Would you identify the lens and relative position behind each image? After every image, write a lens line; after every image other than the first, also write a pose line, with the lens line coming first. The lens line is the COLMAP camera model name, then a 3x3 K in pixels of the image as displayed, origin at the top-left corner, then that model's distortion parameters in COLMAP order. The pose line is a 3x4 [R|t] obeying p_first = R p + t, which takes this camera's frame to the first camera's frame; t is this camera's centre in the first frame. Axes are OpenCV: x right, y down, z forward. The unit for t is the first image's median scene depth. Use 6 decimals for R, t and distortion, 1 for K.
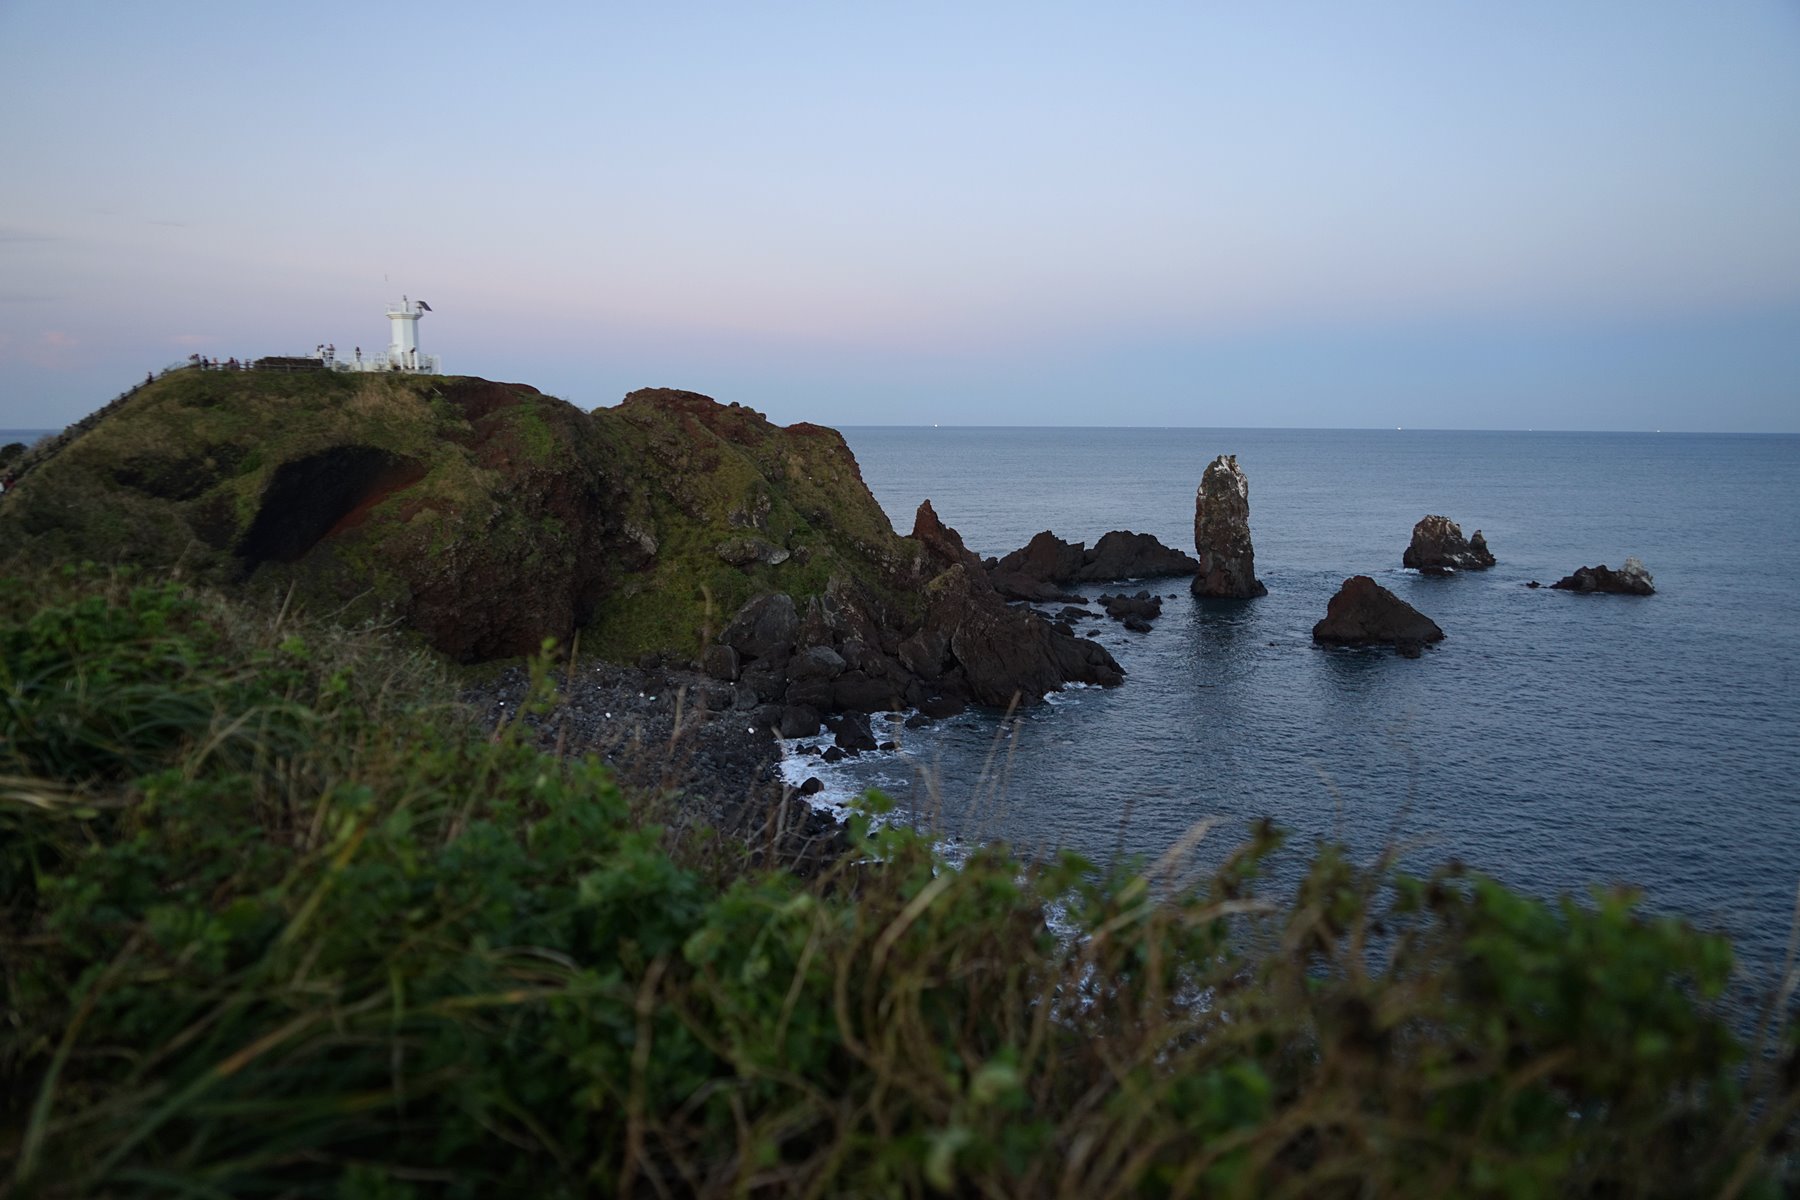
lens RADIAL K [[1219.5, 0, 913.9], [0, 1219.5, 615.1], [0, 0, 1]] dist [-0.054077, 0.006325]
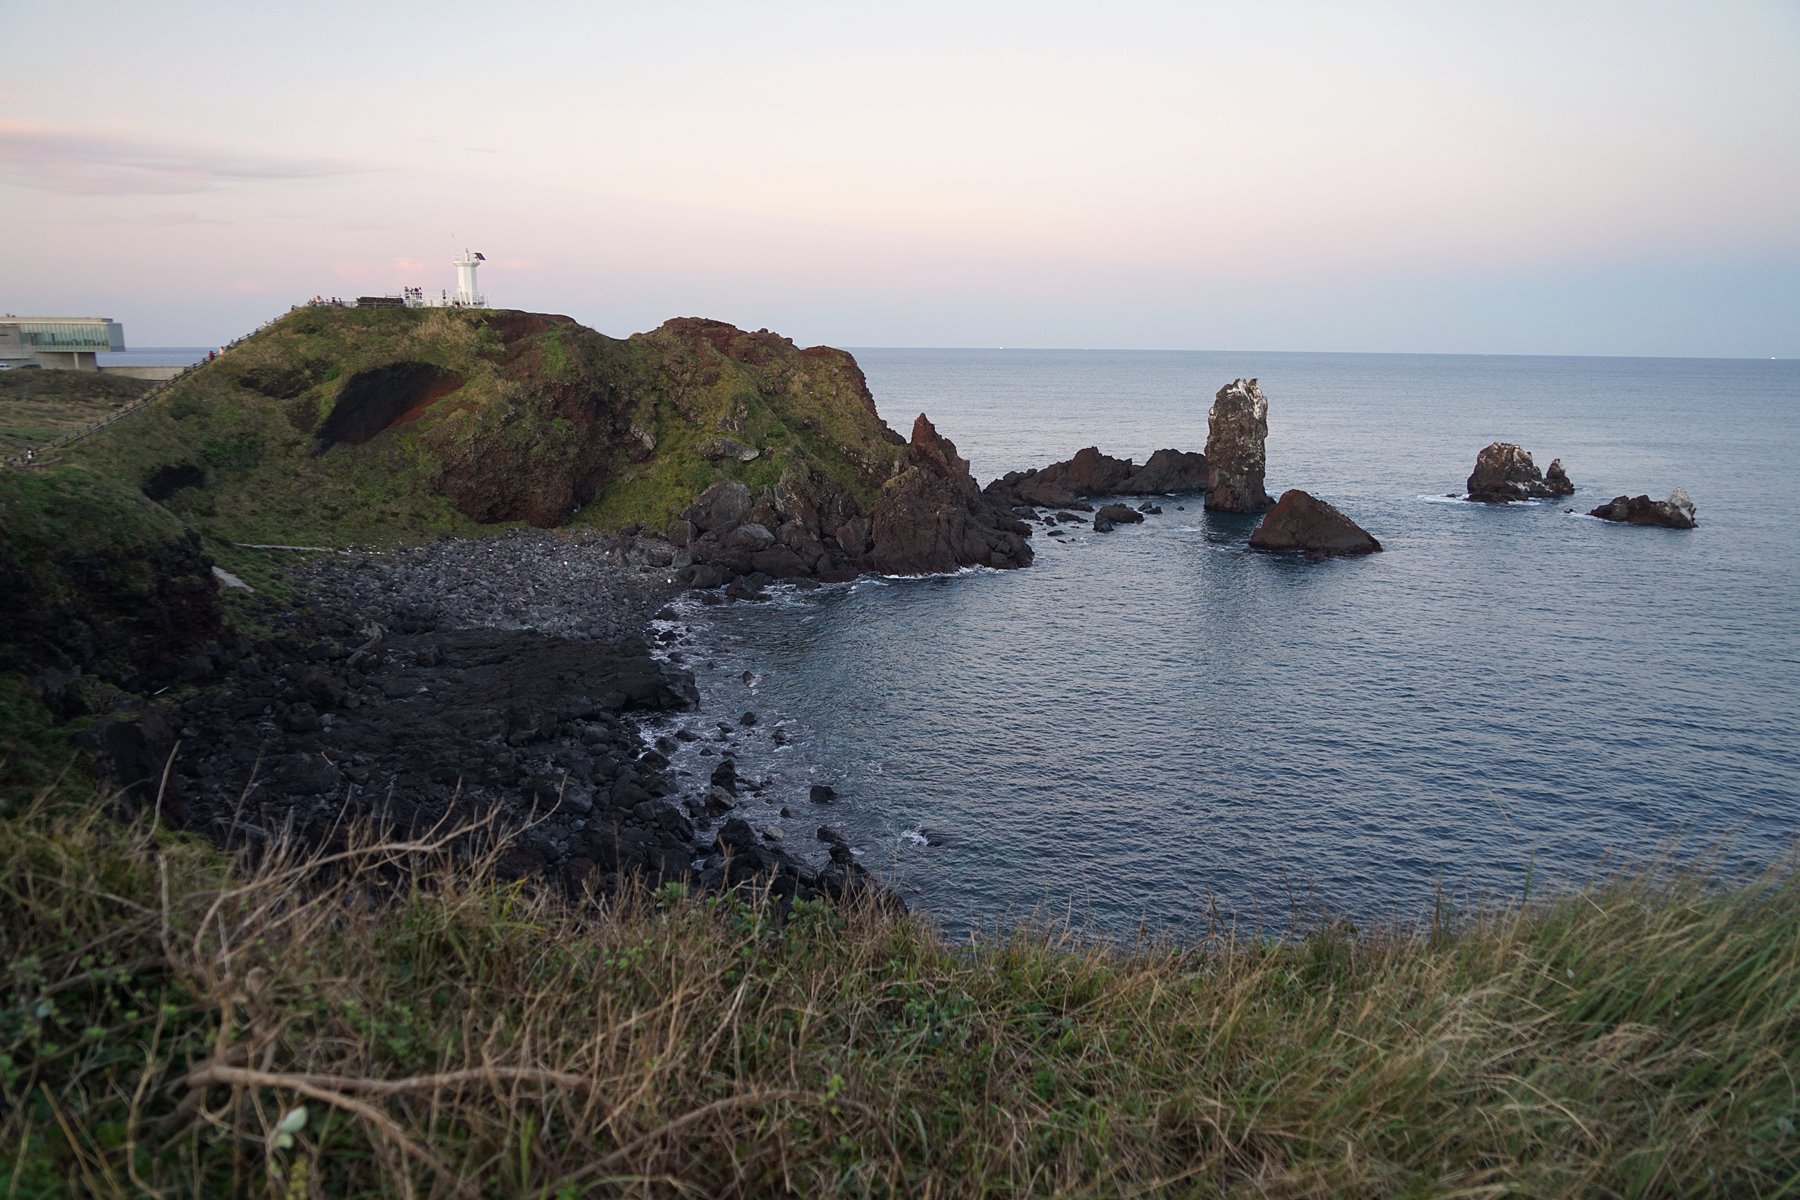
lens RADIAL K [[1219.5, 0, 887.6], [0, 1219.5, 601.5], [0, 0, 1]] dist [-0.054077, 0.006325]
pose [[0.967842, 0.053554, -0.245793, 0.347207], [-0.041594, 0.997696, 0.053600, 0.030180], [0.248097, -0.041653, 0.967839, -0.177793]]
